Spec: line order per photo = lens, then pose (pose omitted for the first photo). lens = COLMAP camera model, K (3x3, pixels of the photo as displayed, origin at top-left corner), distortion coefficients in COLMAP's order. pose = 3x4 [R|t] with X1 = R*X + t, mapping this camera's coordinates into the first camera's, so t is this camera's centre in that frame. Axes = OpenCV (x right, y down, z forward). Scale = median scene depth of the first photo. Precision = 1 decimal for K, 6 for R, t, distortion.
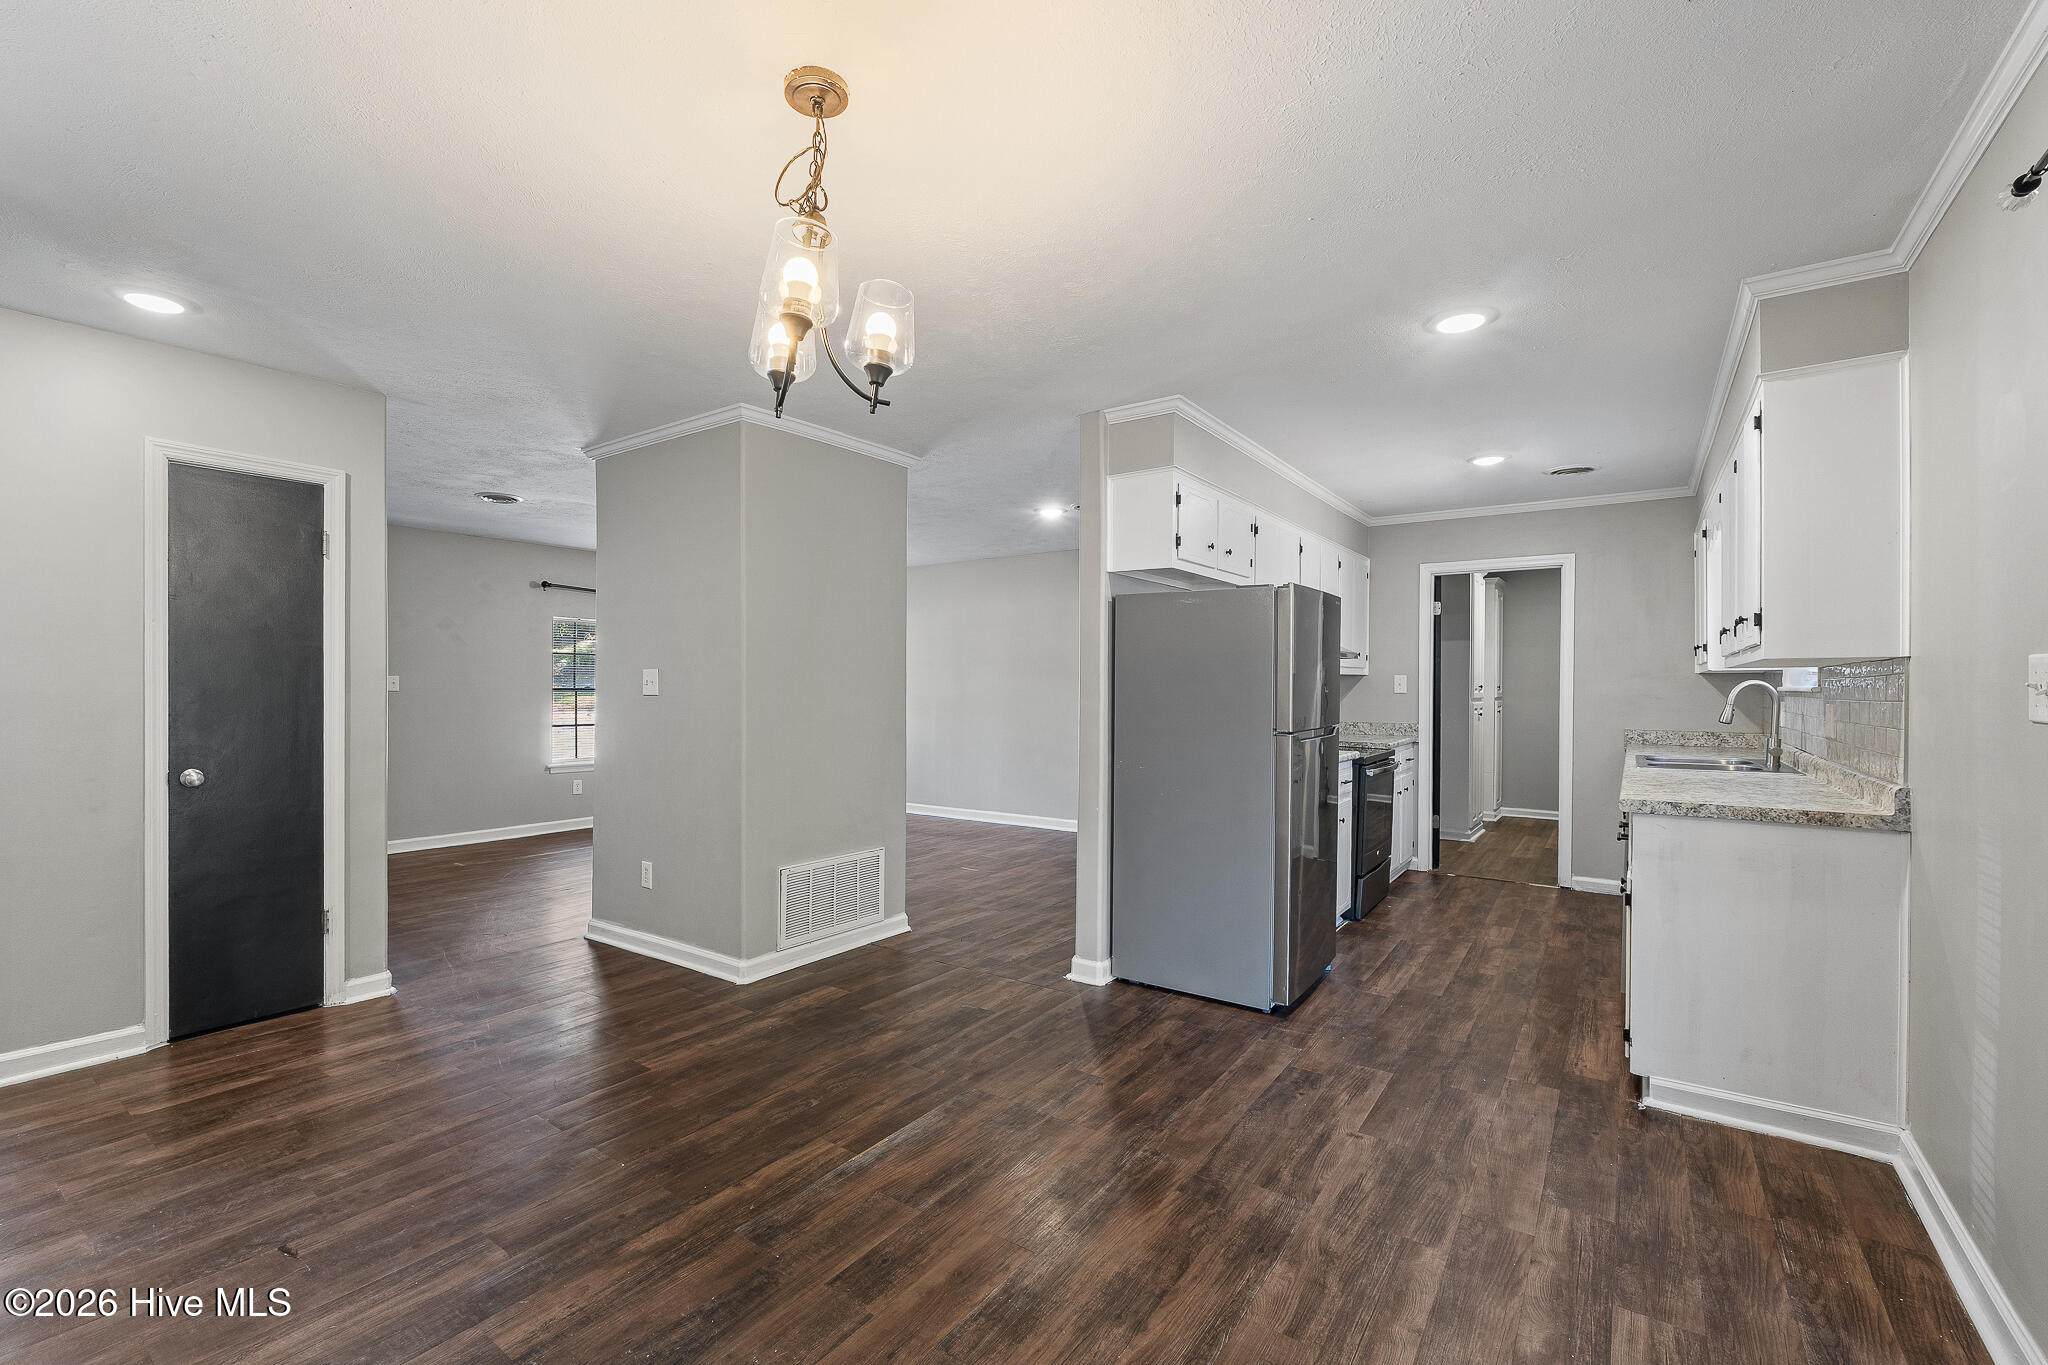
lens RADIAL K [[863.2, 0, 1018.6], [0, 863.2, 692.7], [0, 0, 1]] dist [0.000648, 0.000205]
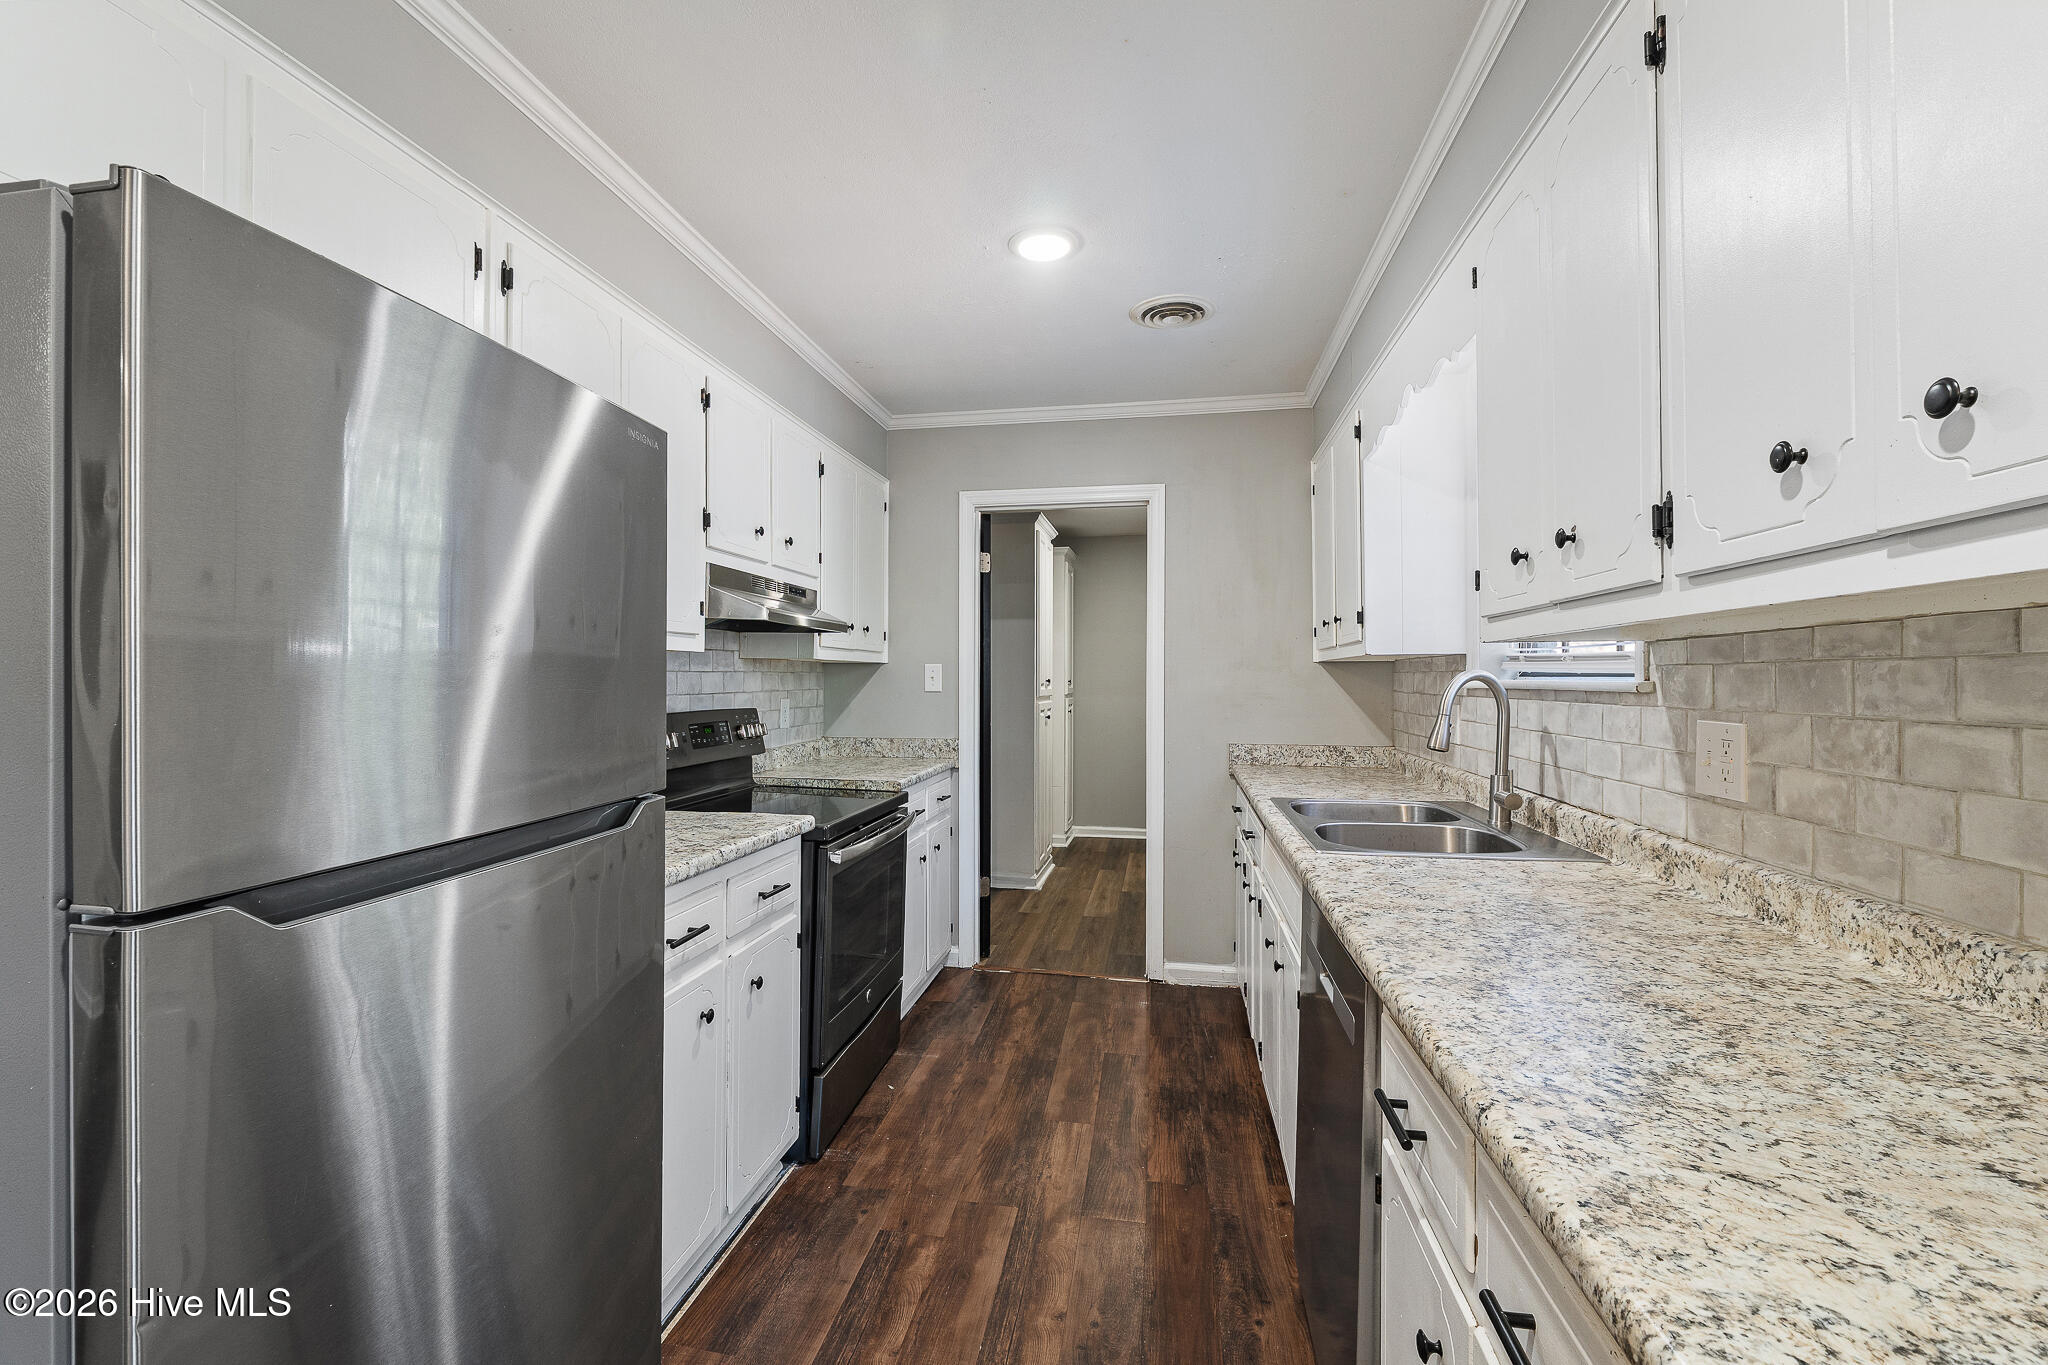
lens RADIAL K [[863.2, 0, 1018.6], [0, 863.2, 692.7], [0, 0, 1]] dist [0.000648, 0.000205]
pose [[0.902558, -0.008398, 0.430487, 0.235830], [0.005245, 0.999950, 0.008510, -0.003989], [-0.430537, -0.005423, 0.902557, 0.415845]]
